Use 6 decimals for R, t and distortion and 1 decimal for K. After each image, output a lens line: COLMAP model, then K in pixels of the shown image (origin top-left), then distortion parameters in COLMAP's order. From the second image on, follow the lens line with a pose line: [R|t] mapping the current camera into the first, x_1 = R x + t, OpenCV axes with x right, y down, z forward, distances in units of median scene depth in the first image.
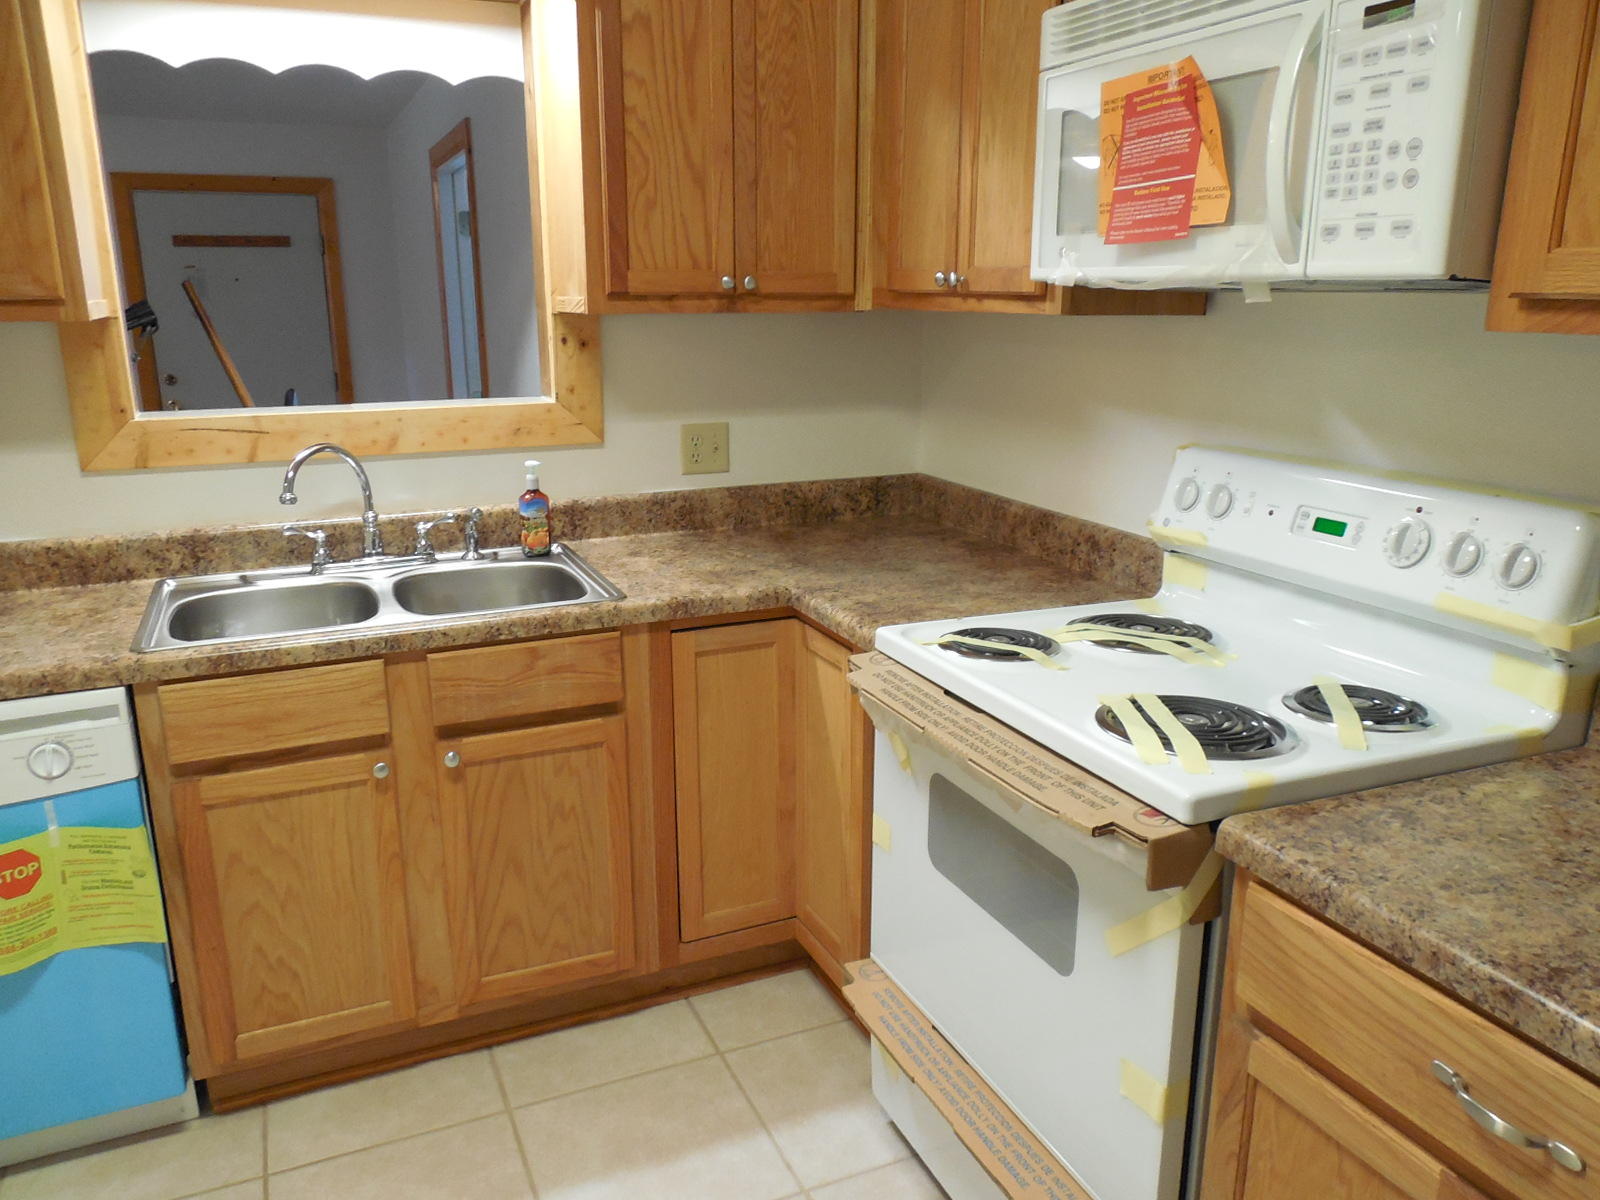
lens RADIAL K [[1200.8, 0, 800.7], [0, 1200.8, 597.0], [0, 0, 1]] dist [0.004048, -0.001654]
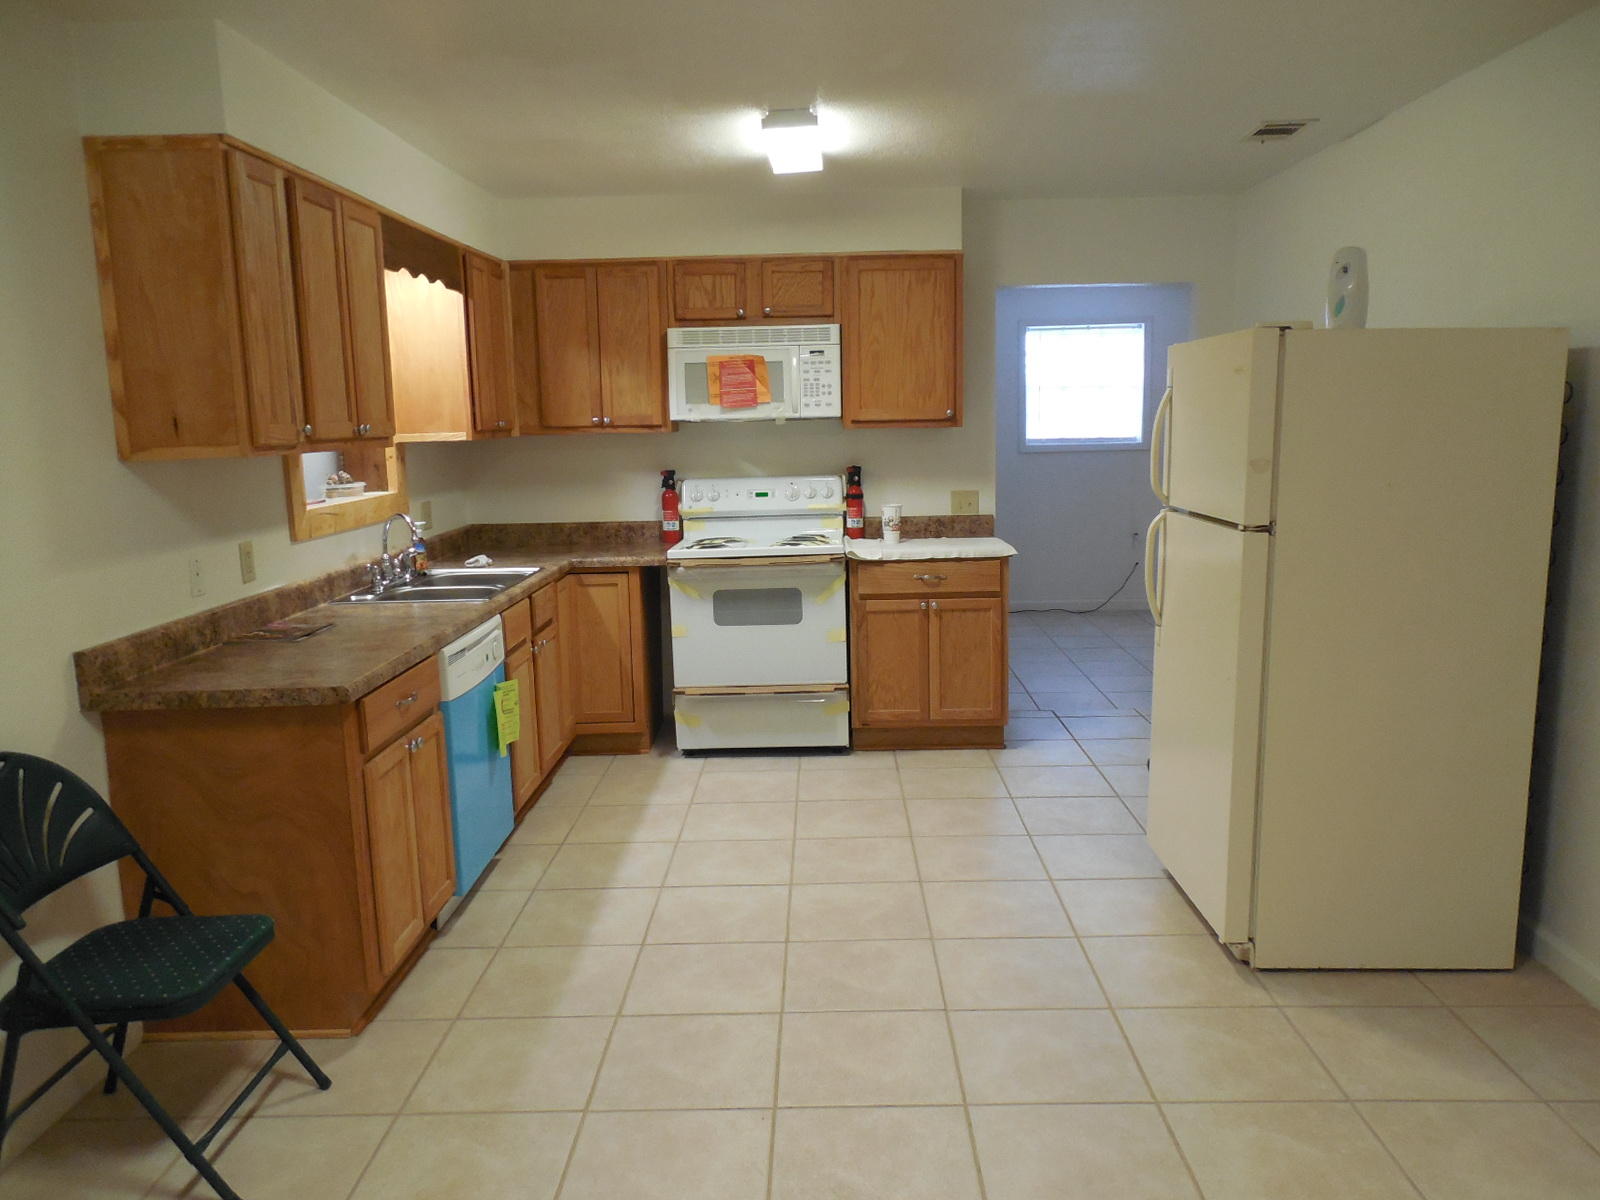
lens RADIAL K [[1200.8, 0, 800.7], [0, 1200.8, 597.0], [0, 0, 1]] dist [0.004048, -0.001654]
pose [[0.419294, -0.145045, 0.896189, -2.100823], [0.248022, 0.967903, 0.040612, 0.086998], [-0.873314, 0.205246, 0.441810, -0.373292]]
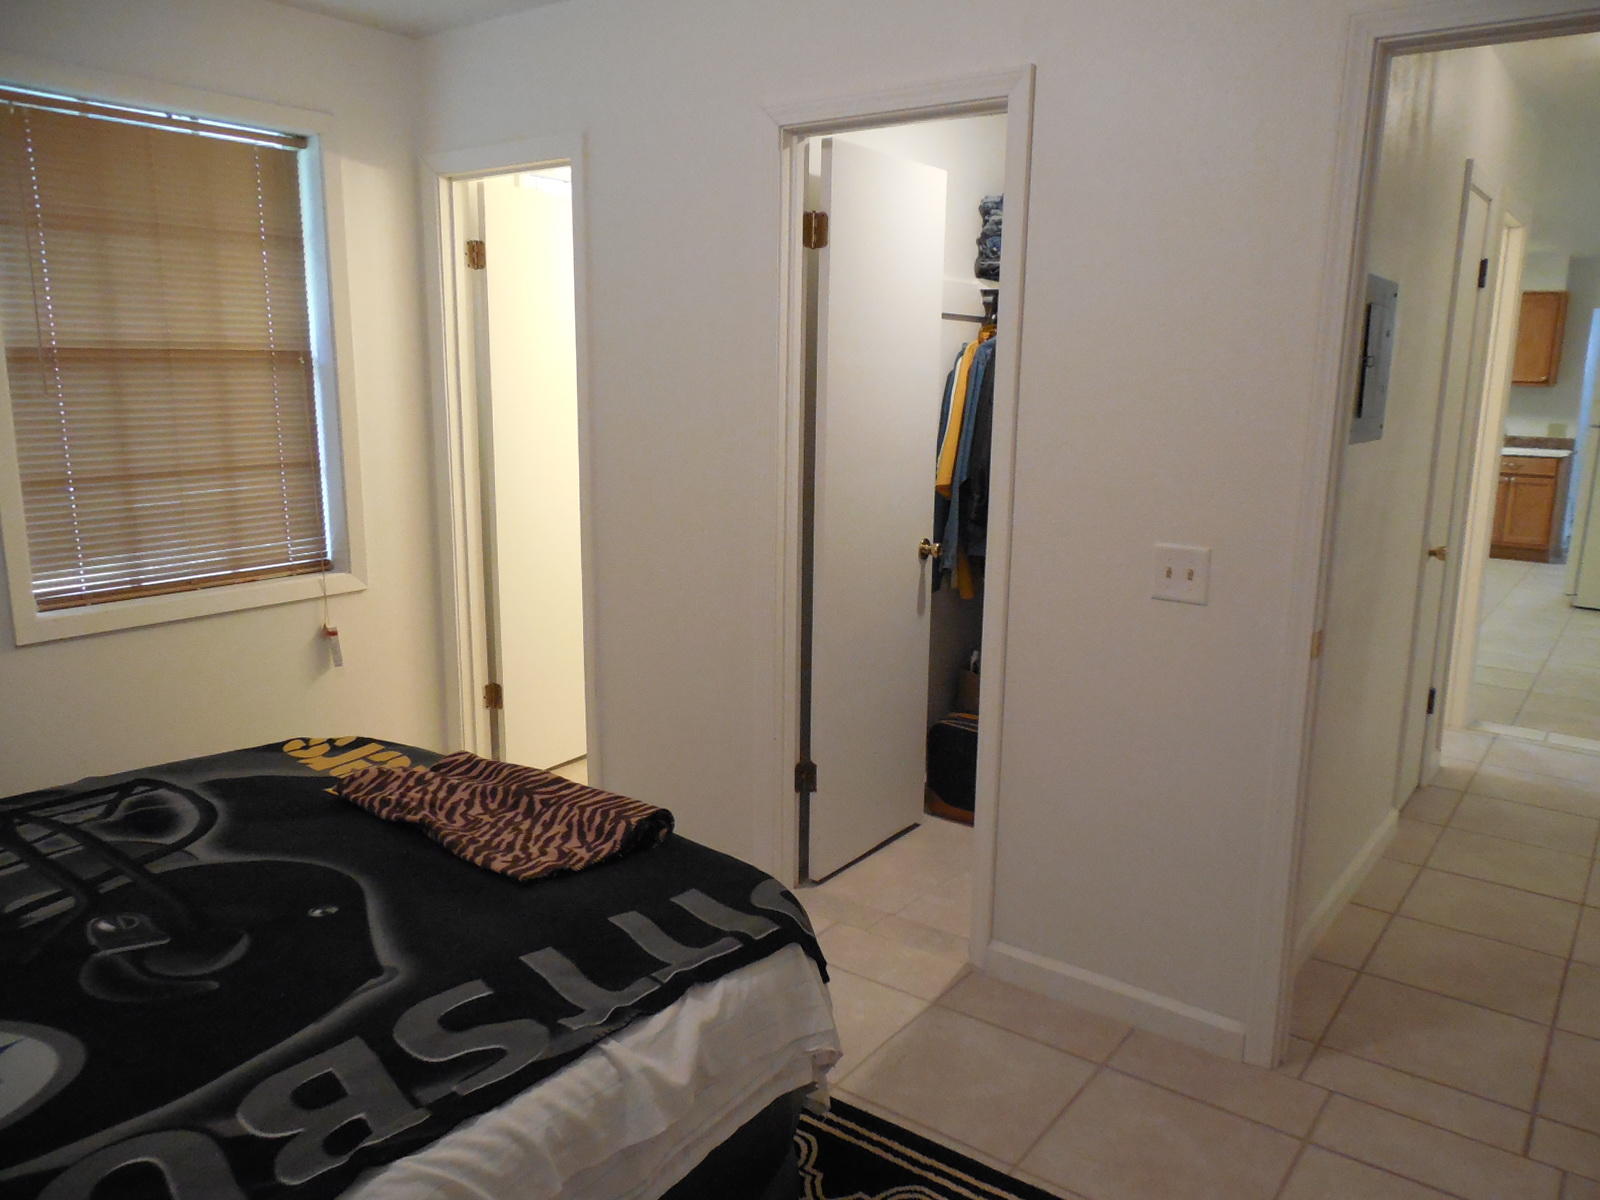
lens RADIAL K [[1200.8, 0, 800.7], [0, 1200.8, 597.0], [0, 0, 1]] dist [0.004048, -0.001654]
pose [[0.863170, -0.081259, 0.498332, -4.650409], [0.107519, 0.993909, -0.024166, 0.555425], [-0.493333, 0.074440, 0.866649, -2.248195]]
